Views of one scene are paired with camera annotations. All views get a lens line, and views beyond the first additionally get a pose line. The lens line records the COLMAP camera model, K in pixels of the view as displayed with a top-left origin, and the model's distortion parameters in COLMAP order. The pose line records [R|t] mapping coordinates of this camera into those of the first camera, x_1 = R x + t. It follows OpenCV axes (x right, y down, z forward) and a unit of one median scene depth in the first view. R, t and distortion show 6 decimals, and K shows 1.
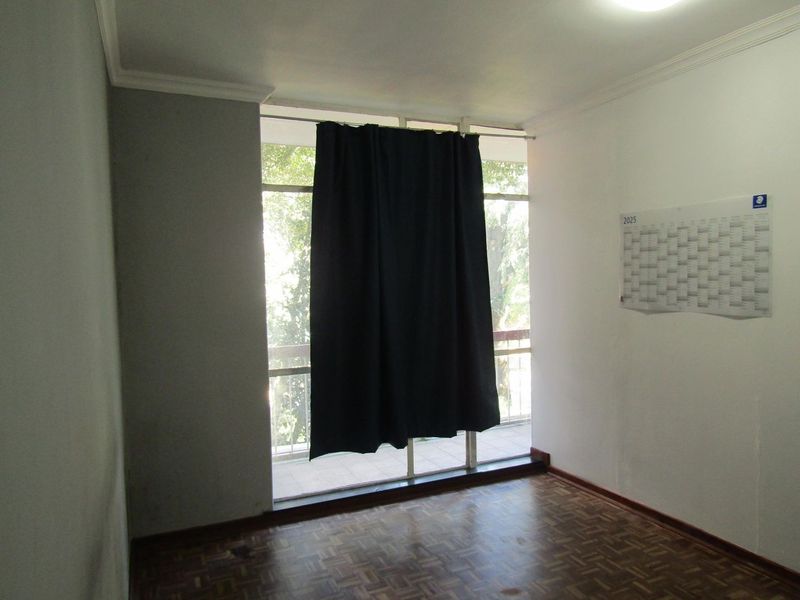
lens RADIAL K [[574.4, 0, 396.4], [0, 574.4, 307.4], [0, 0, 1]] dist [0.002347, 0.000530]
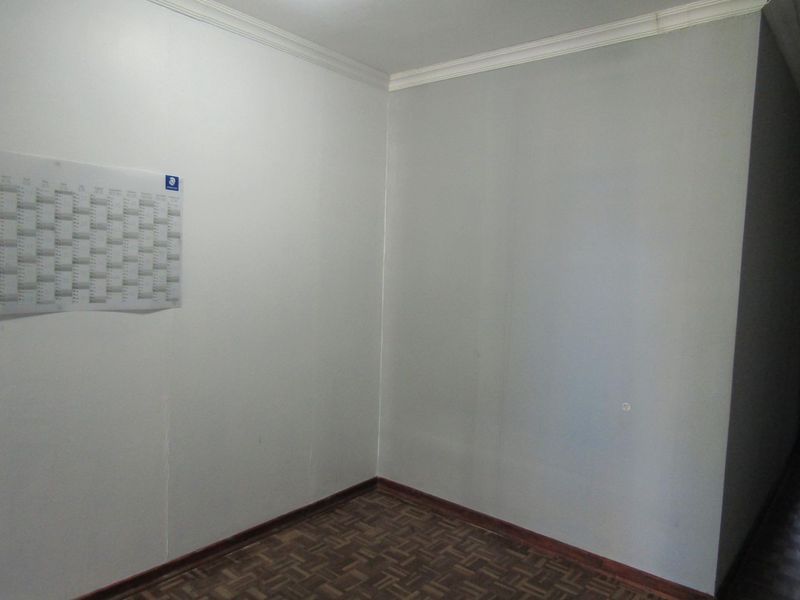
lens RADIAL K [[574.4, 0, 392.0], [0, 574.4, 293.8], [0, 0, 1]] dist [0.002347, 0.000530]
pose [[-0.434666, -0.054114, 0.898965, -0.339208], [0.018412, 0.997451, 0.068945, -0.060861], [-0.900404, 0.046520, -0.432561, 1.031092]]
